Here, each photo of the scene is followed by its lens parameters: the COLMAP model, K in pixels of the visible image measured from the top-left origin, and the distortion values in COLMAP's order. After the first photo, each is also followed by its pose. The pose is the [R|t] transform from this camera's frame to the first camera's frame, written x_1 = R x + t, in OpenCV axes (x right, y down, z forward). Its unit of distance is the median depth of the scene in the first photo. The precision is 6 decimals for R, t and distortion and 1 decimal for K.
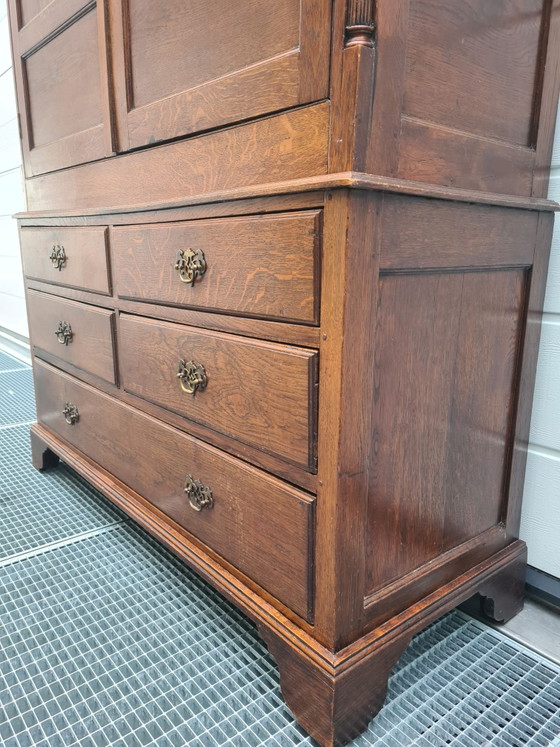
lens RADIAL K [[555.3, 0, 274.0], [0, 555.3, 368.1], [0, 0, 1]] dist [0.057368, -0.040219]
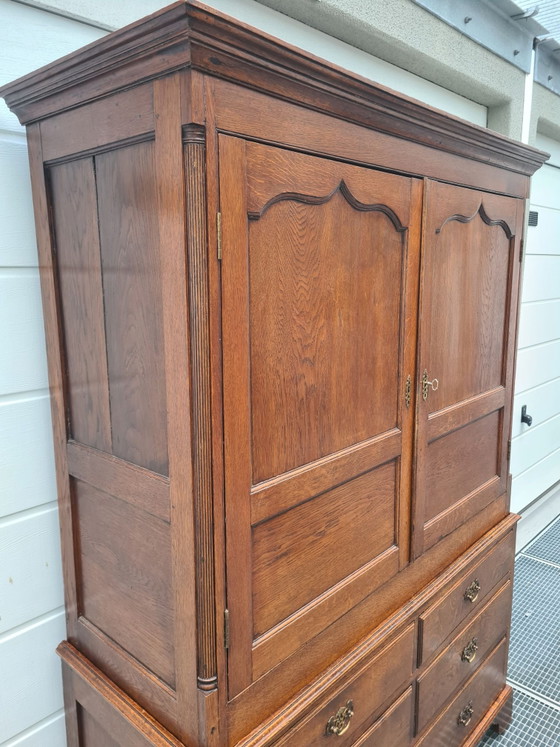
lens RADIAL K [[559.6, 0, 280.9], [0, 559.6, 374.8], [0, 0, 1]] dist [0.057273, -0.047365]
pose [[-0.135114, -0.188960, 0.972645, -1.313118], [0.224693, 0.950229, 0.215818, -1.060002], [-0.965017, 0.247706, -0.085931, 1.236533]]
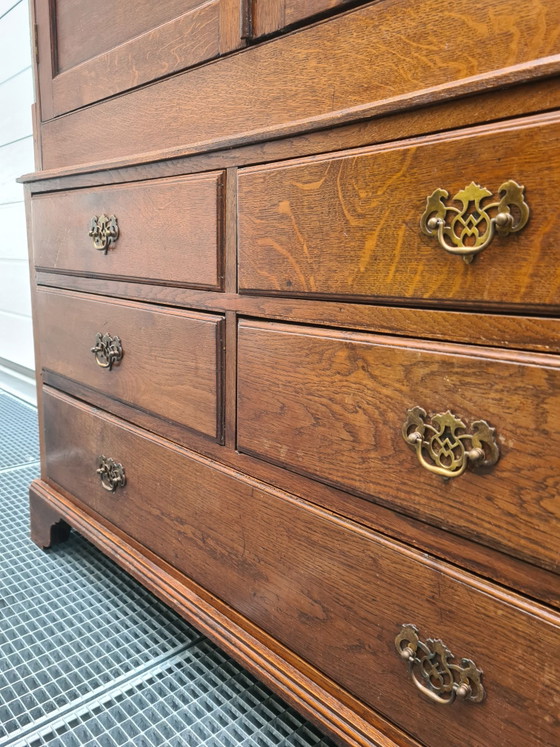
lens RADIAL K [[550.7, 0, 285.3], [0, 550.7, 368.1], [0, 0, 1]] dist [0.077289, -0.083740]
pose [[0.995681, 0.008338, 0.092467, -0.283390], [-0.005259, 0.999425, -0.033493, -0.028350], [-0.092693, 0.032862, 0.995152, 0.423505]]
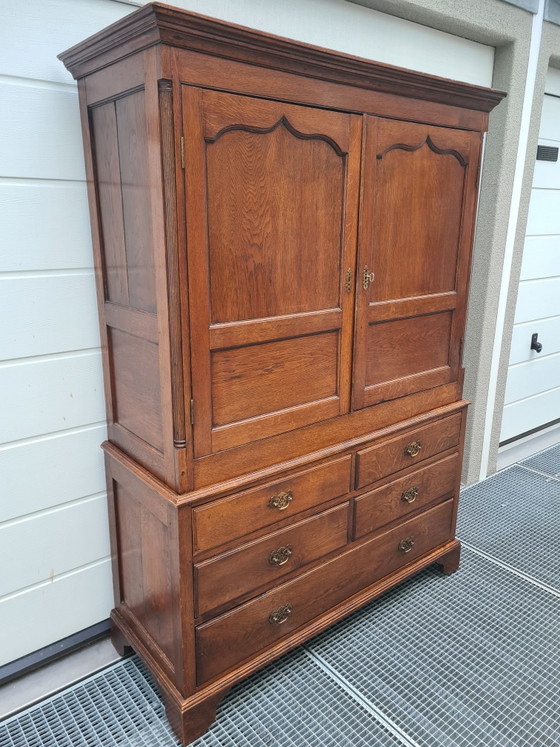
lens RADIAL K [[556.2, 0, 282.4], [0, 556.2, 378.7], [0, 0, 1]] dist [0.061058, -0.051253]
pose [[0.010209, -0.284034, 0.958760, -1.771160], [0.215665, 0.936870, 0.275252, -0.936309], [-0.976414, 0.203961, 0.070820, 1.029319]]
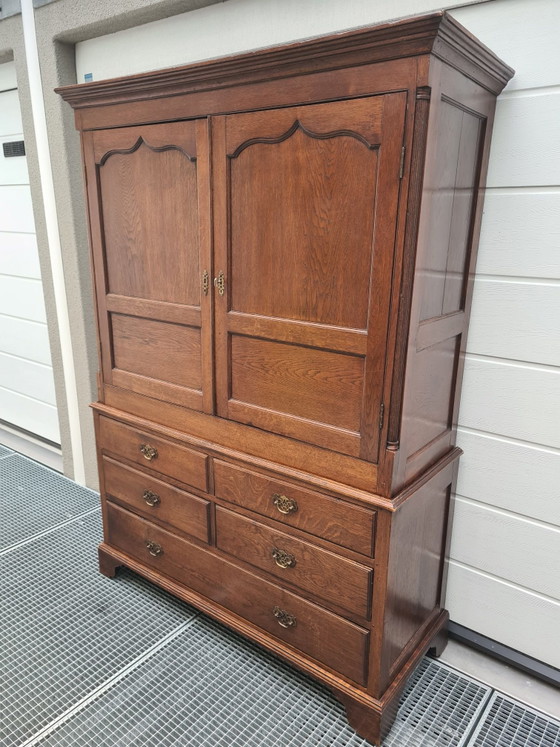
lens RADIAL K [[556.2, 0, 282.4], [0, 556.2, 378.7], [0, 0, 1]] dist [0.061058, -0.051253]
pose [[0.972996, -0.058863, 0.223192, -0.432524], [0.043765, 0.996444, 0.072001, -0.577560], [-0.226637, -0.060289, 0.972112, -0.605515]]
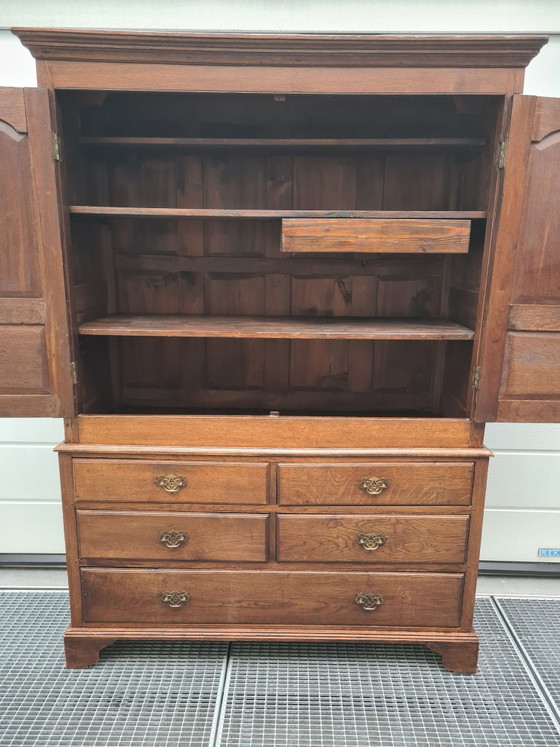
lens RADIAL K [[556.2, 0, 282.4], [0, 556.2, 378.7], [0, 0, 1]] dist [0.061058, -0.051253]
pose [[0.639406, -0.183396, 0.746677, -1.333795], [0.158940, 0.981688, 0.105012, -0.618399], [-0.752262, 0.051532, 0.656846, -0.013723]]
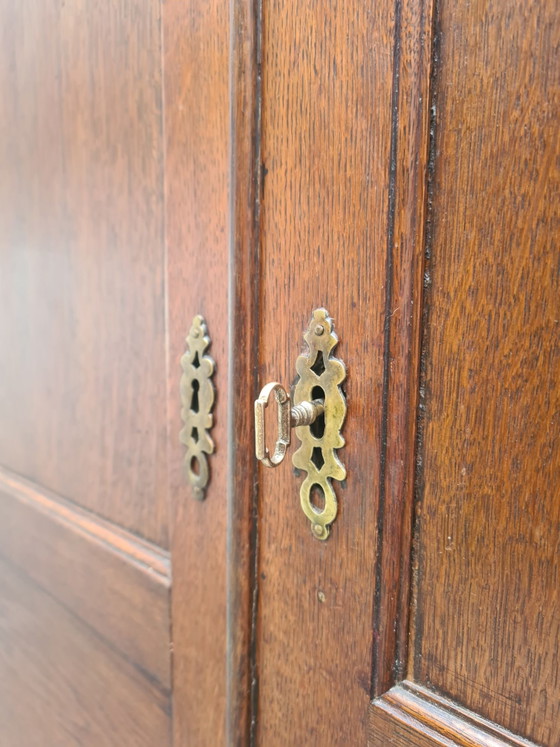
lens RADIAL K [[556.2, 0, 282.4], [0, 556.2, 378.7], [0, 0, 1]] dist [0.061058, -0.051253]
pose [[0.991488, -0.023159, 0.128123, -0.280041], [0.031997, 0.997216, -0.067358, -0.731223], [-0.126206, 0.070884, 0.989468, 0.699459]]
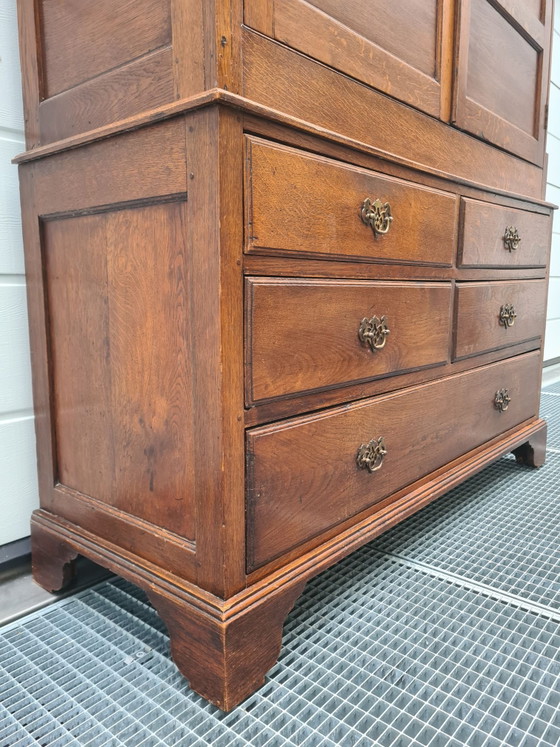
lens RADIAL K [[550.7, 0, 285.3], [0, 550.7, 368.1], [0, 0, 1]] dist [0.077289, -0.083740]
pose [[-0.167855, -0.148435, 0.974573, -1.239506], [0.218800, 0.958332, 0.183647, -0.206385], [-0.961224, 0.244063, -0.128383, 1.478836]]
